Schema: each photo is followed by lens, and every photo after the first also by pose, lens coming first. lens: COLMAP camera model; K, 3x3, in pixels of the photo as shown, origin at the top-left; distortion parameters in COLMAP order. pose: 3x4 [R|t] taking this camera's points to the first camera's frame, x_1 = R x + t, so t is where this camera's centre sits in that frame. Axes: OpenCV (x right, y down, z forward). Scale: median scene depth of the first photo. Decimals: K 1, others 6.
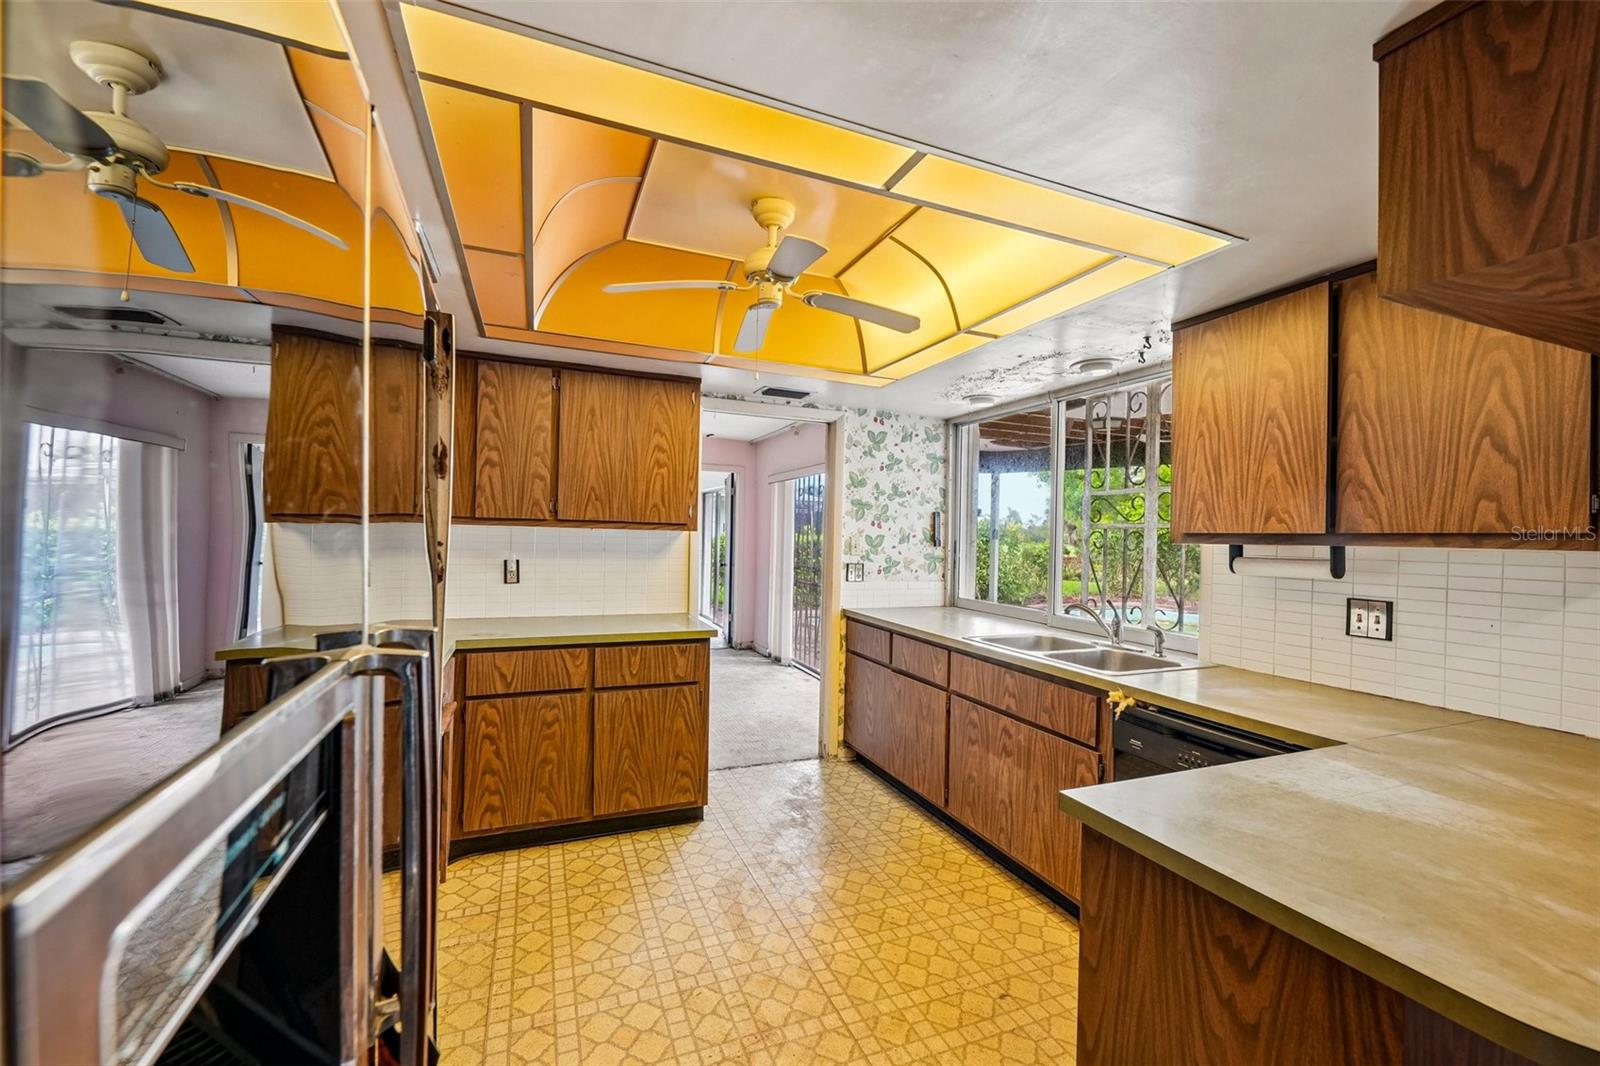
lens RADIAL K [[660.6, 0, 804.0], [0, 660.6, 514.8], [0, 0, 1]] dist [0.002241, 0.000155]
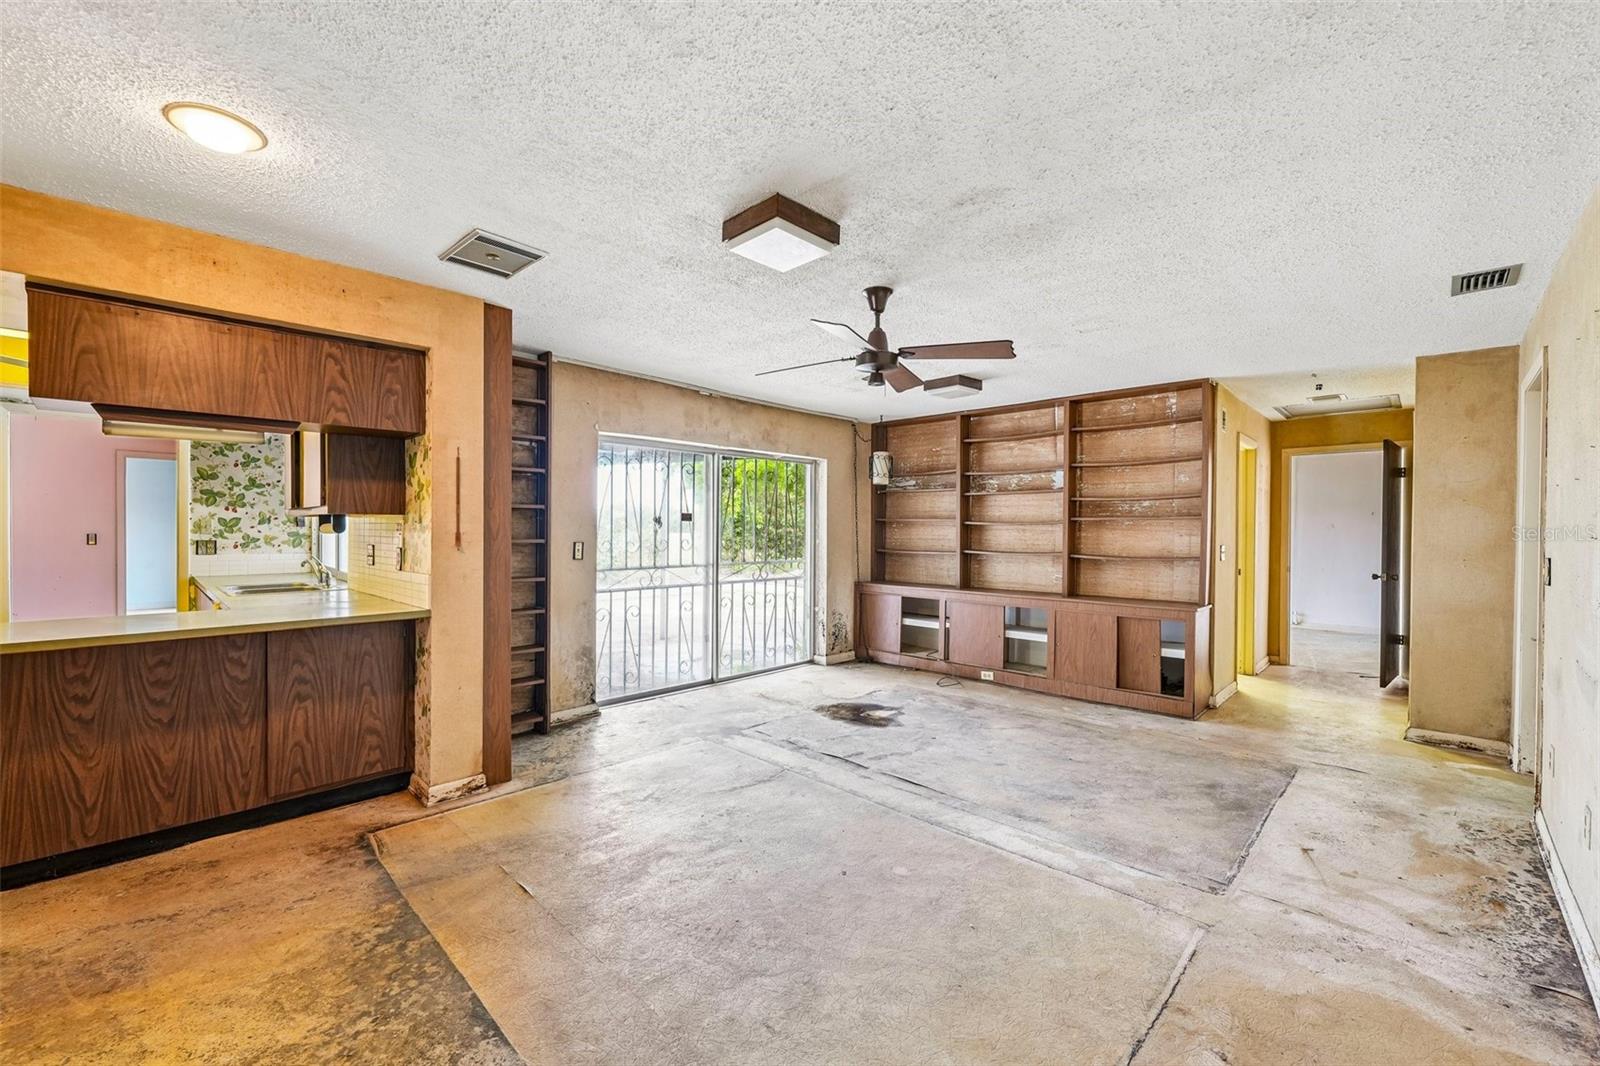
lens RADIAL K [[649.0, 0, 800.0], [0, 649.0, 533.0], [0, 0, 1]] dist [0.001957, -0.000040]
pose [[0.918321, -0.021600, 0.395247, 0.827412], [0.005621, 0.999121, 0.041540, 0.019023], [-0.395797, -0.035925, 0.917635, -0.772407]]
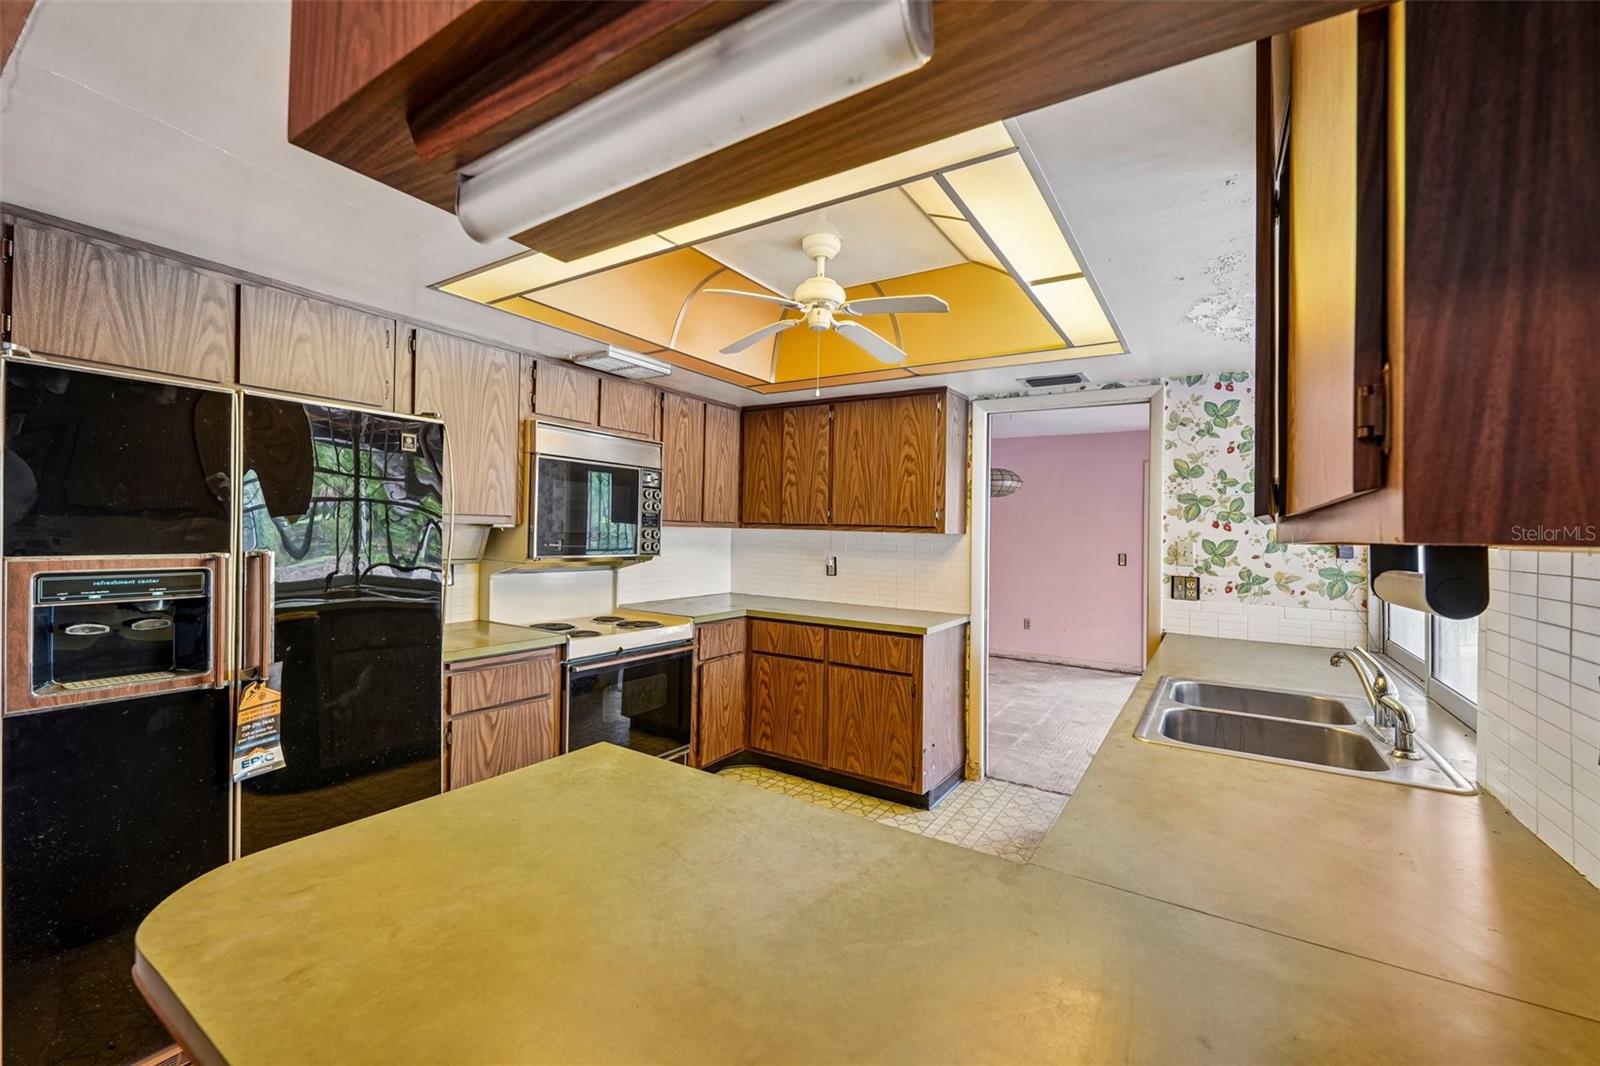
lens RADIAL K [[651.1, 0, 793.8], [0, 651.1, 519.1], [0, 0, 1]] dist [0.003181, 0.000139]
pose [[0.562419, -0.025669, -0.826454, 0.597601], [0.012401, 0.999667, -0.022611, 0.023685], [0.826759, 0.002468, 0.562551, 0.249539]]
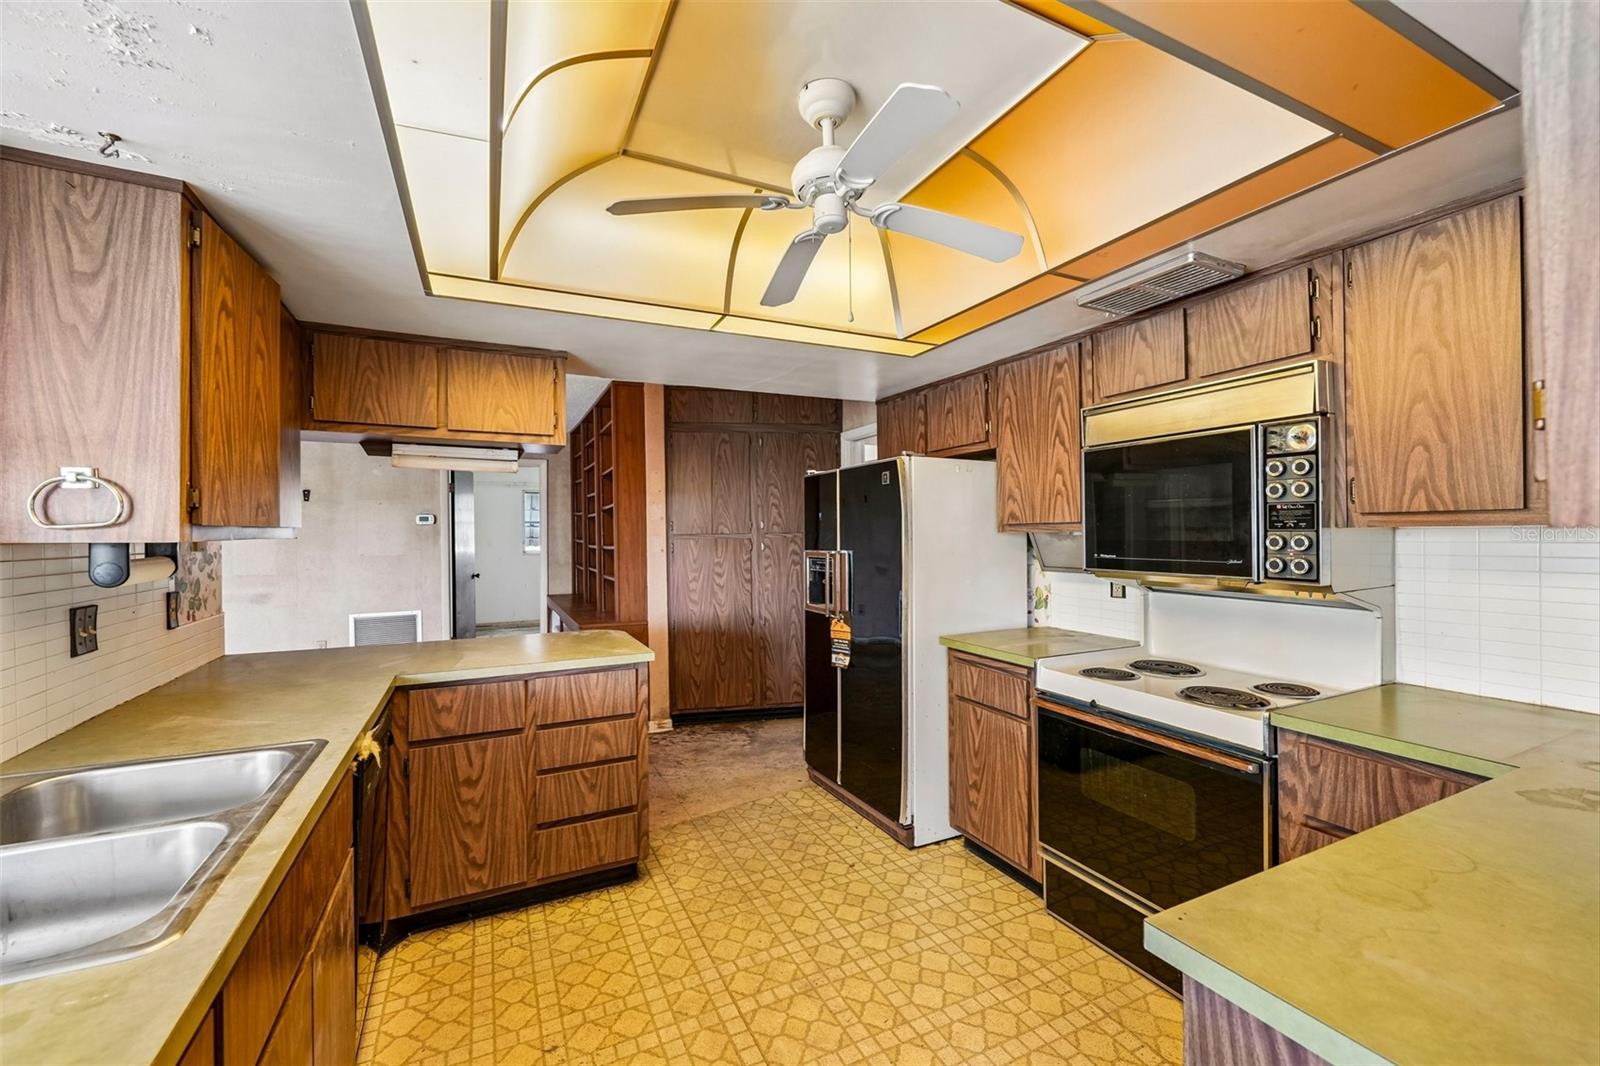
lens RADIAL K [[651.3, 0, 800.3], [0, 651.3, 528.0], [0, 0, 1]] dist [0.001332, 0.000125]
pose [[-0.998053, -0.014340, -0.060702, -0.006841], [-0.012143, 0.999263, -0.036418, 0.035301], [0.061180, -0.035610, -0.997491, 1.275394]]
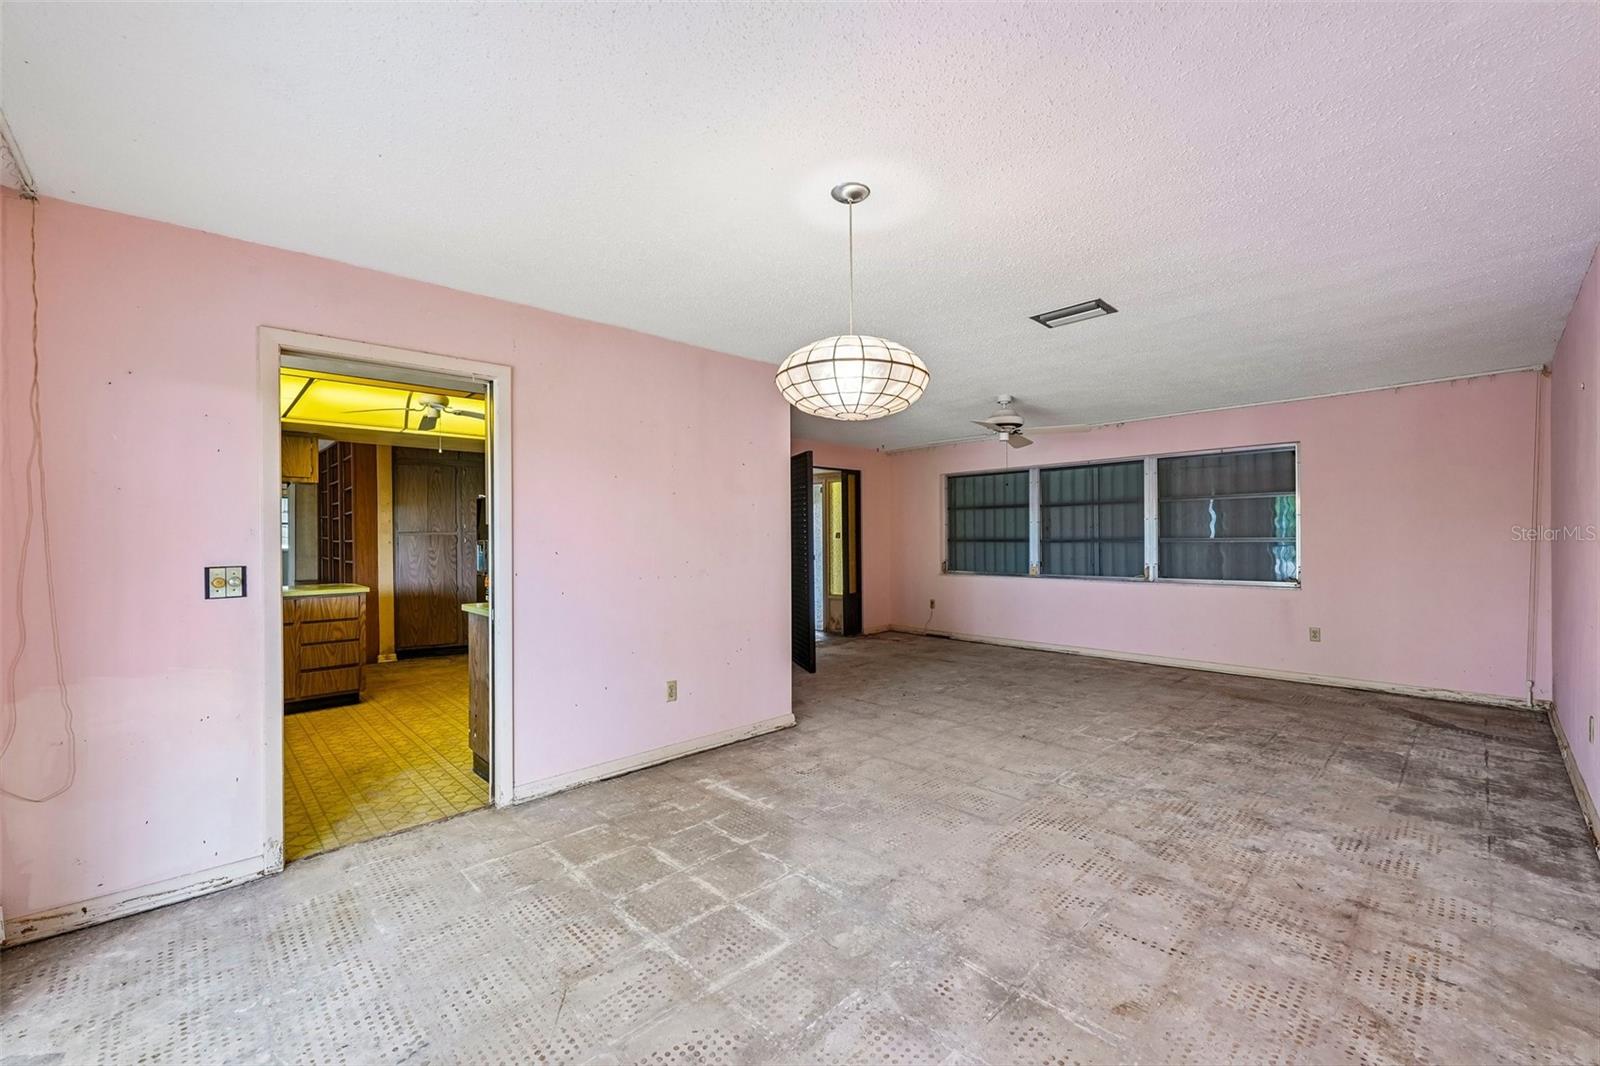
lens RADIAL K [[649.0, 0, 800.0], [0, 649.0, 533.0], [0, 0, 1]] dist [0.001957, -0.000040]
pose [[-0.933222, -0.020573, -0.358710, -0.323864], [-0.006808, 0.999193, -0.039596, 0.086122], [0.359235, -0.034510, -0.932609, 2.461387]]
